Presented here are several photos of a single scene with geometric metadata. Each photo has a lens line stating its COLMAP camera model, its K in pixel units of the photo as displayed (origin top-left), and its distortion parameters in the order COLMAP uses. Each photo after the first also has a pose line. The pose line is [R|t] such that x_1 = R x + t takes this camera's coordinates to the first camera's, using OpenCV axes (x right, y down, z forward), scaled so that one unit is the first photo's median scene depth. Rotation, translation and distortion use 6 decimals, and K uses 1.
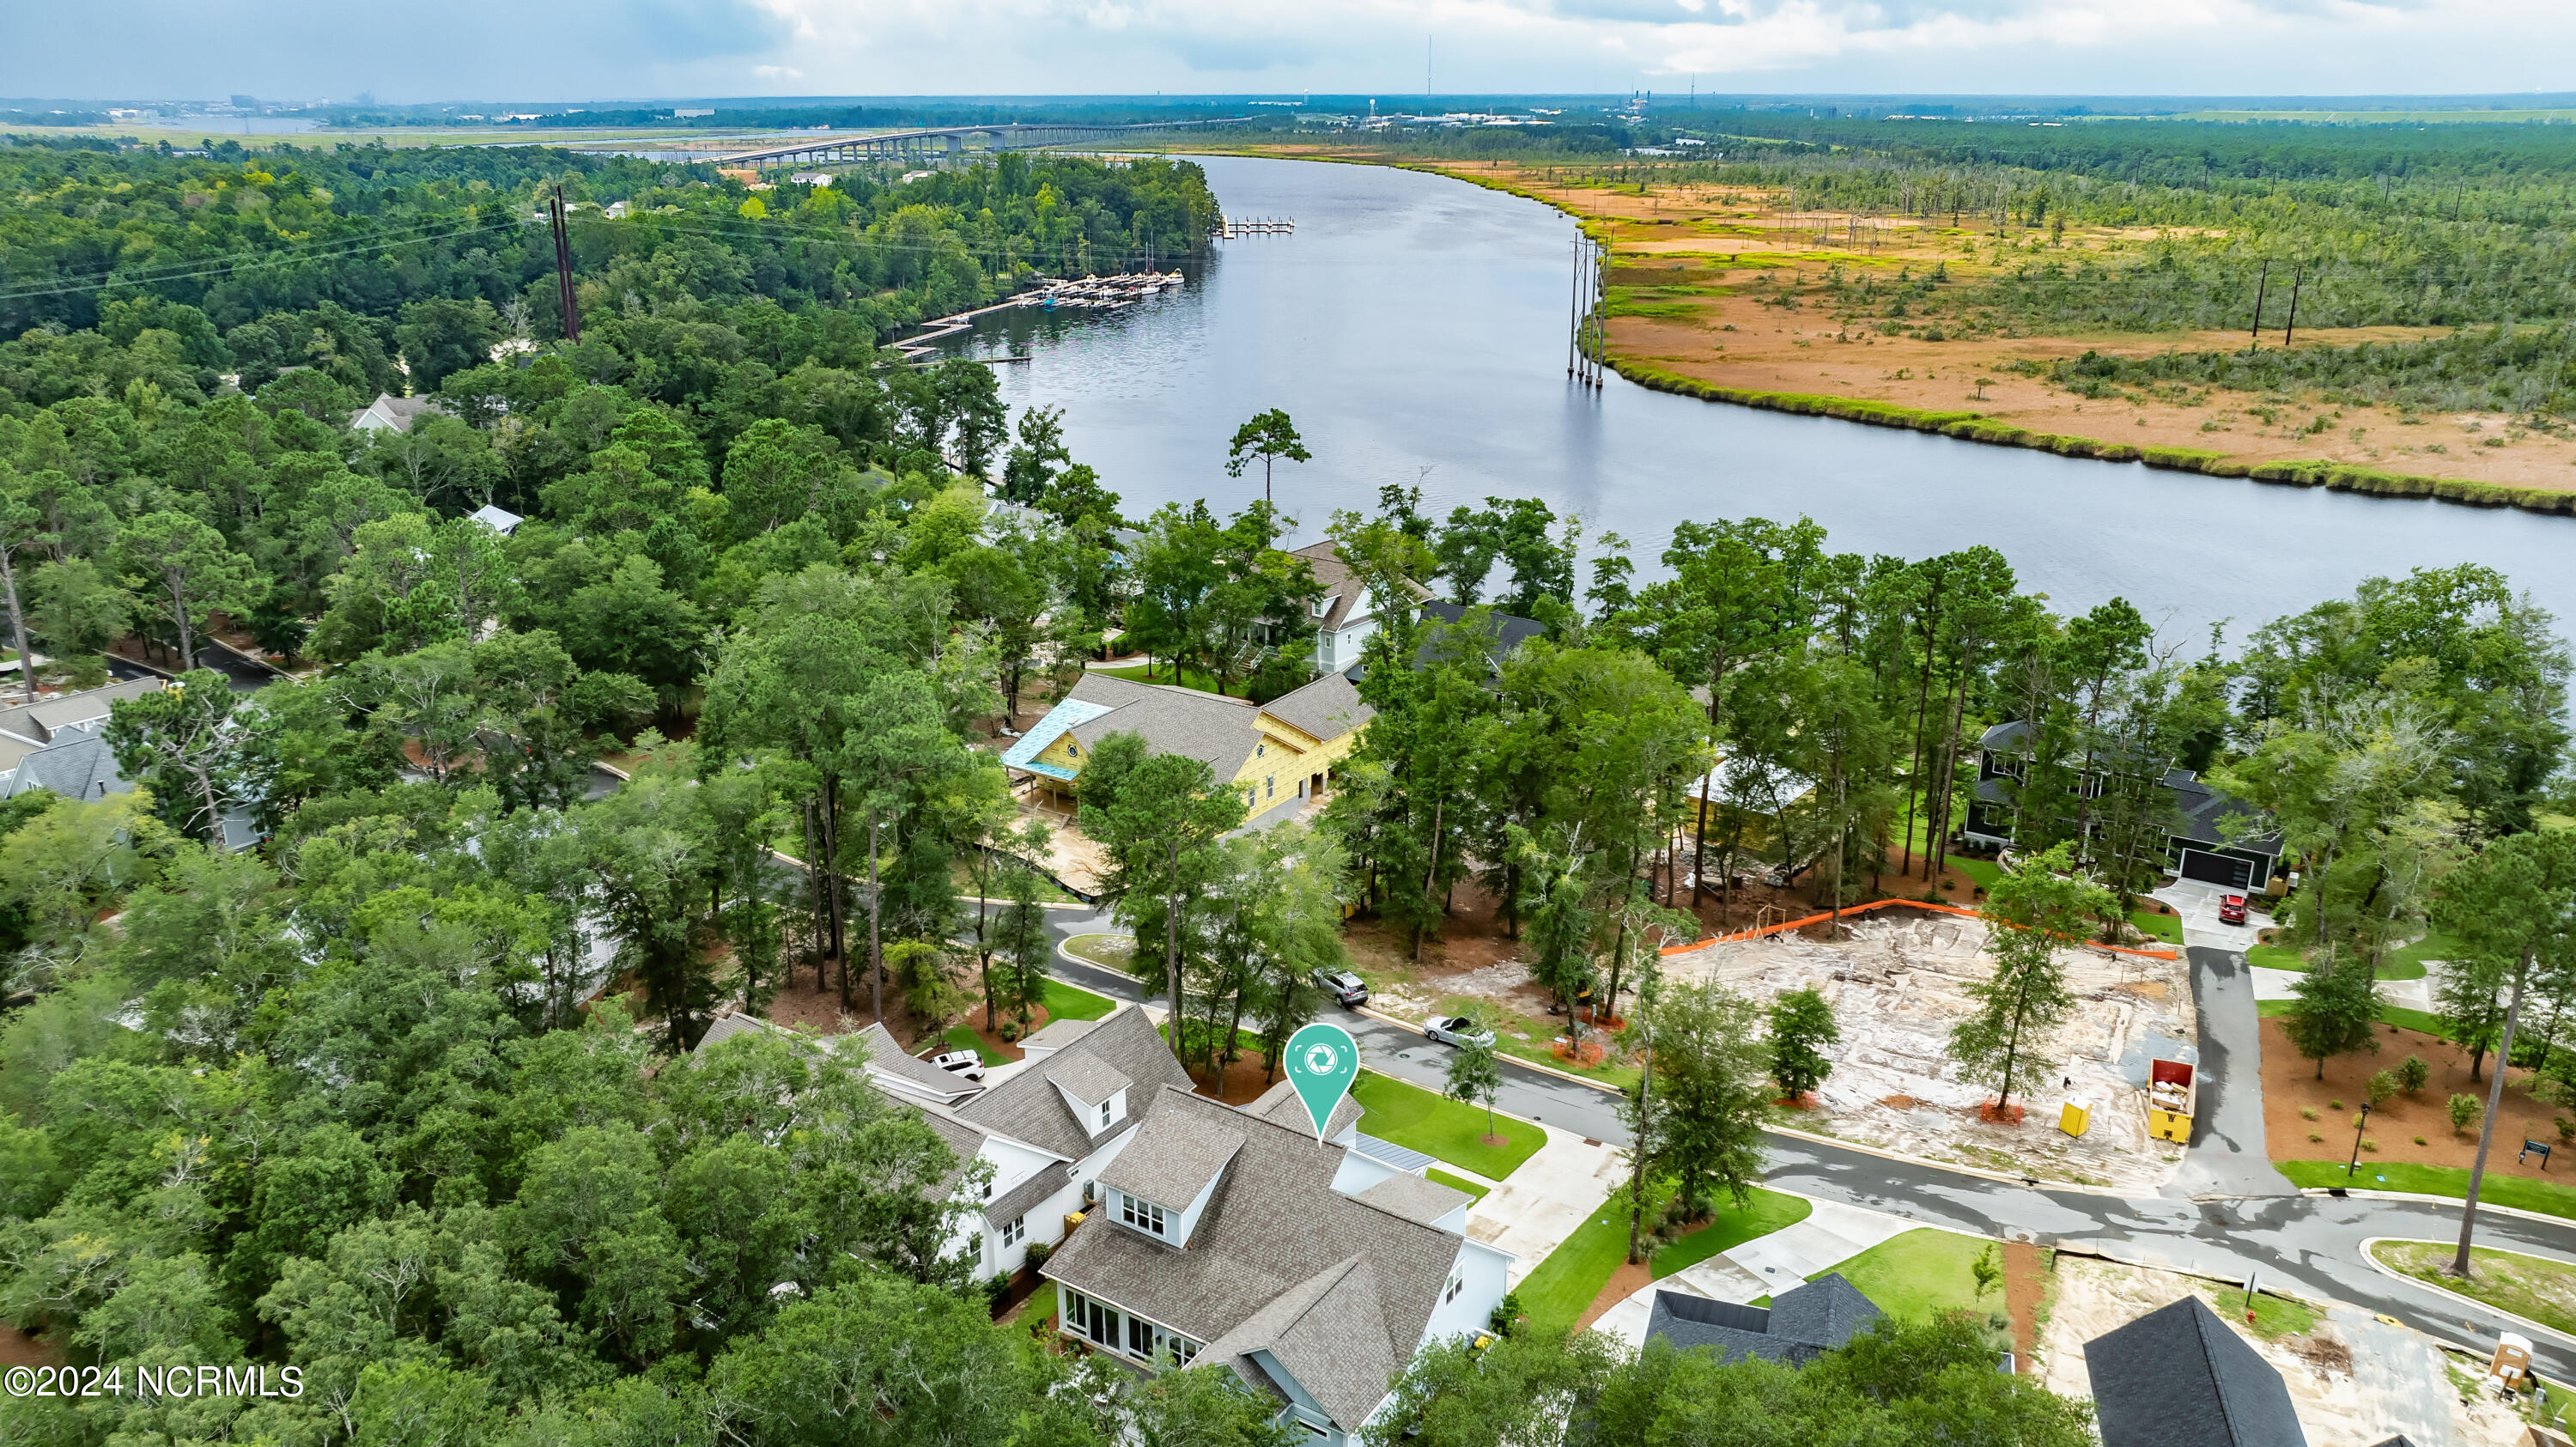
lens RADIAL K [[1917.3, 0, 1288.0], [0, 1917.3, 723.5], [0, 0, 1]] dist [-0.006278, 0.003242]
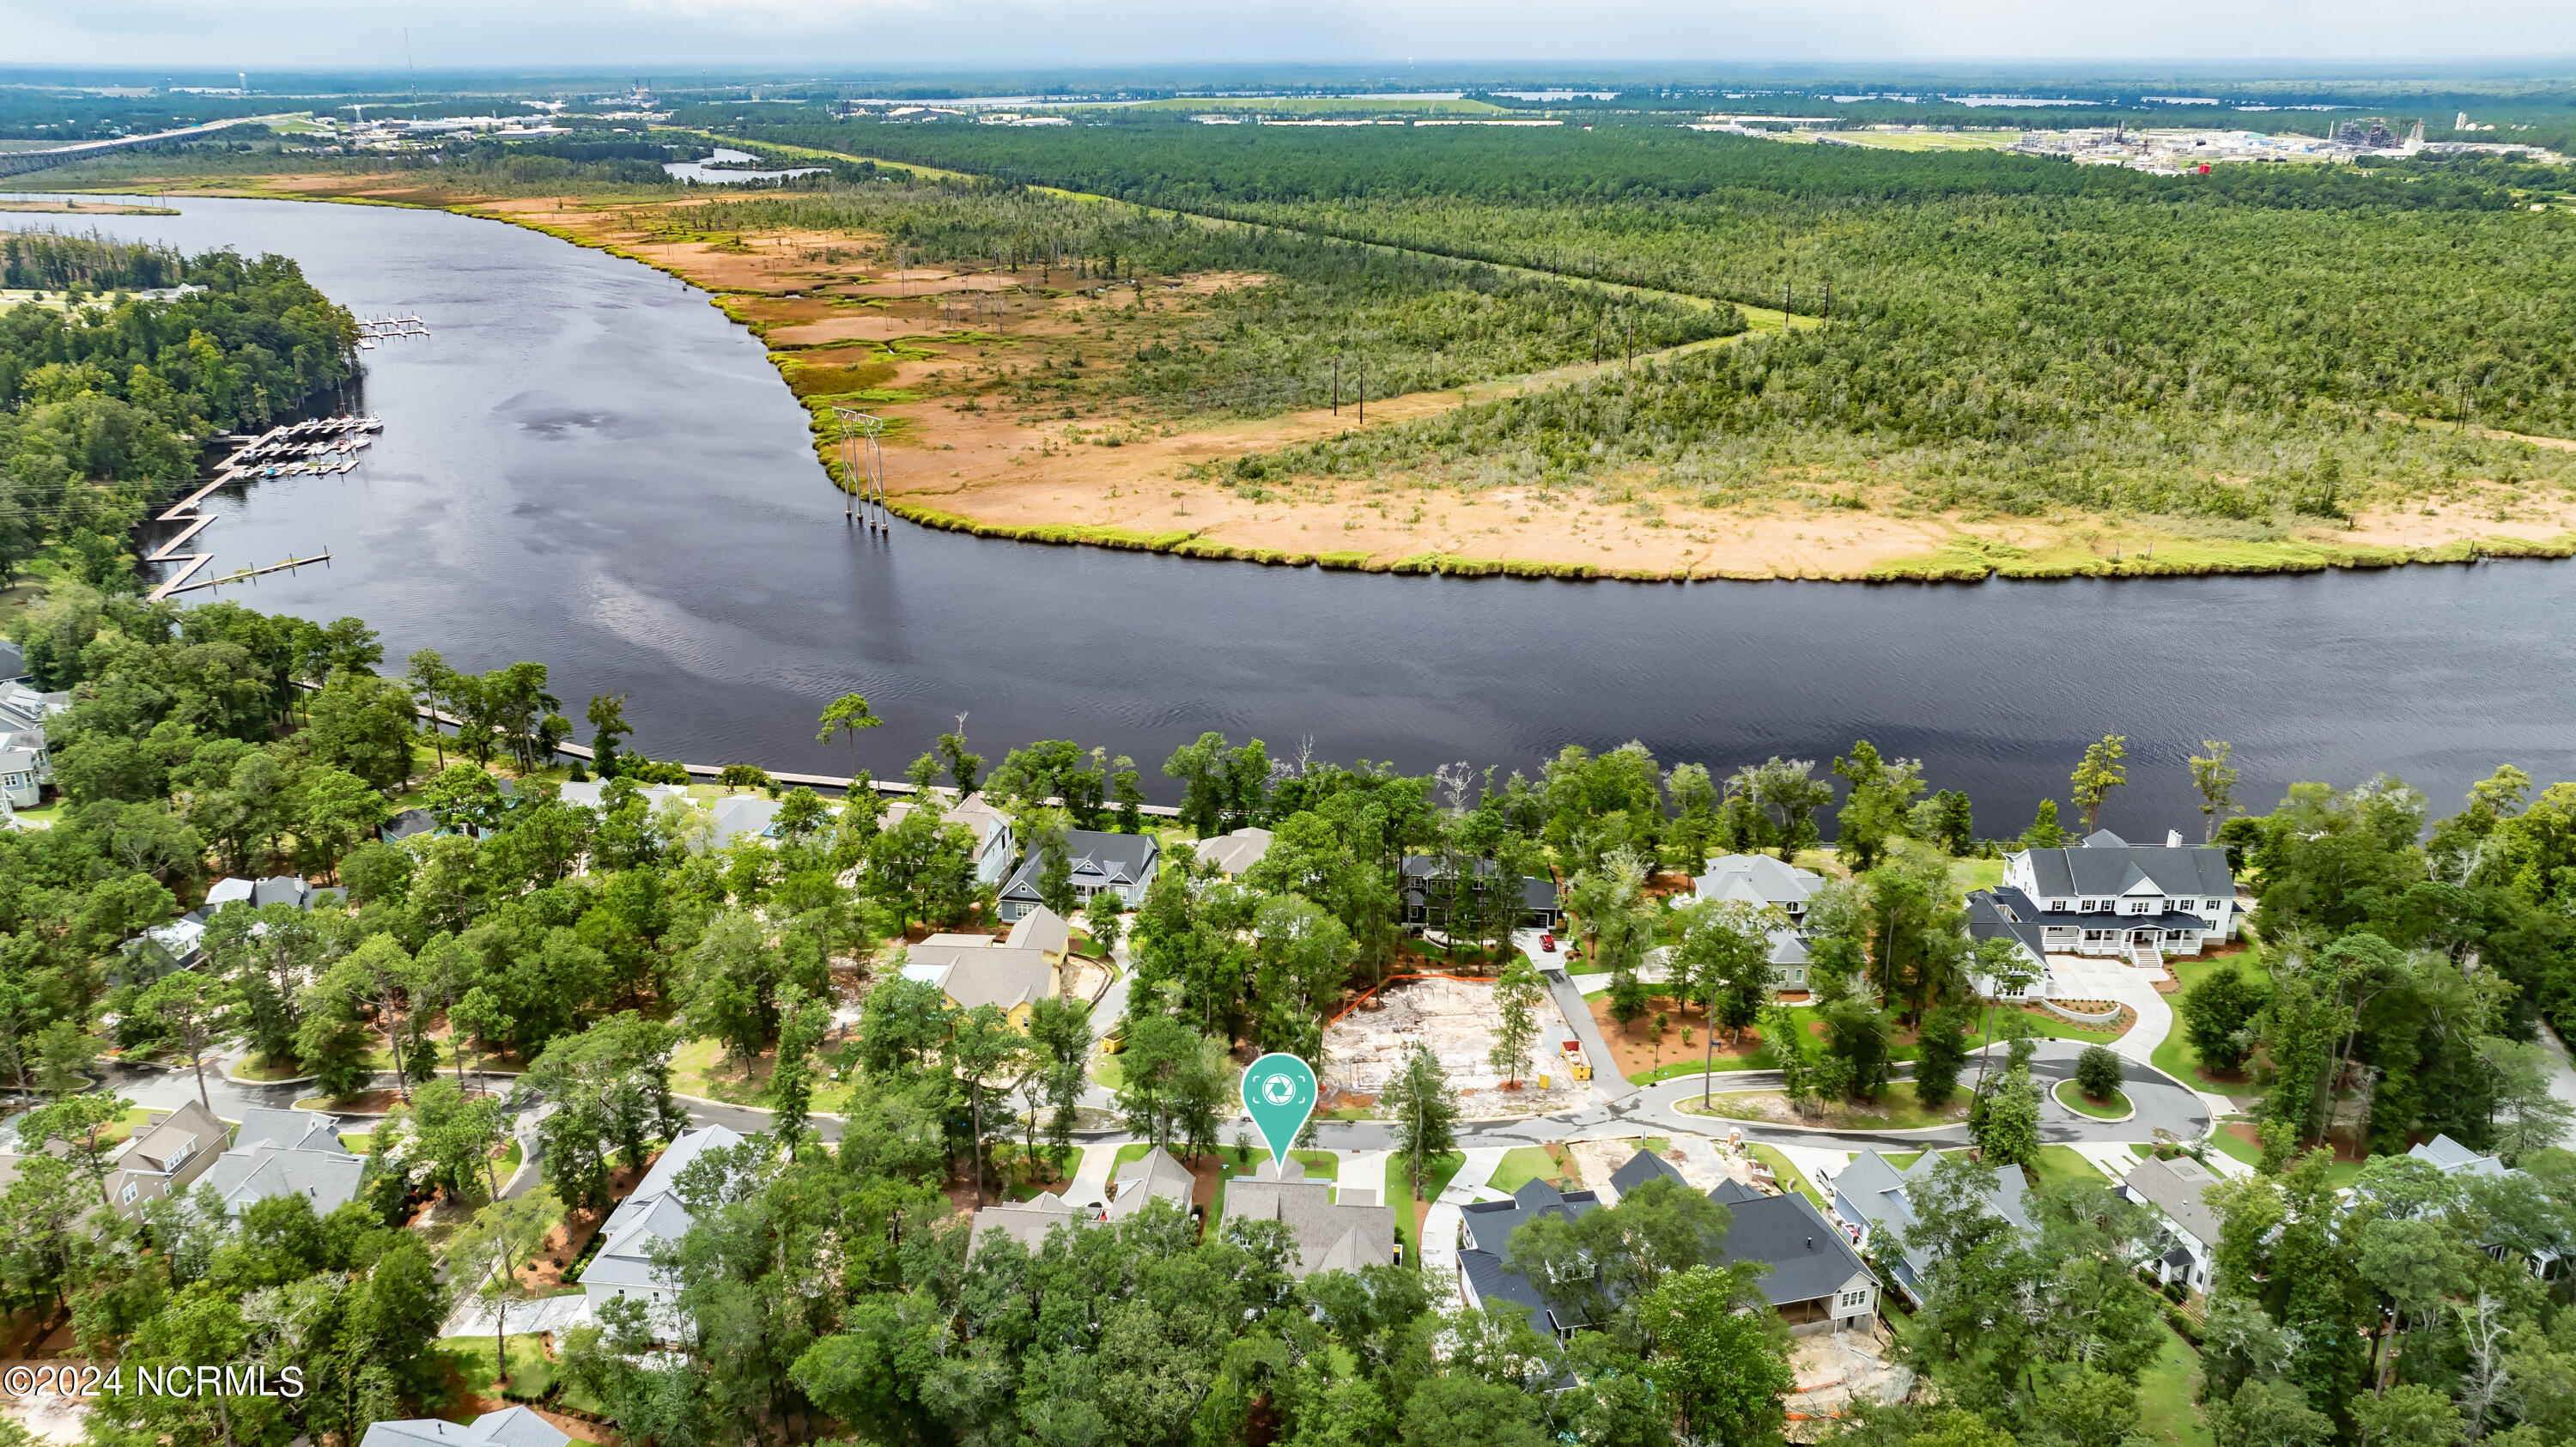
lens RADIAL K [[1917.3, 0, 1288.0], [0, 1917.3, 723.5], [0, 0, 1]] dist [-0.006278, 0.003242]
pose [[0.880463, -0.164703, 0.444588, -0.568787], [0.157555, 0.986072, 0.053279, -0.270733], [-0.447171, 0.023137, 0.894149, -0.628876]]
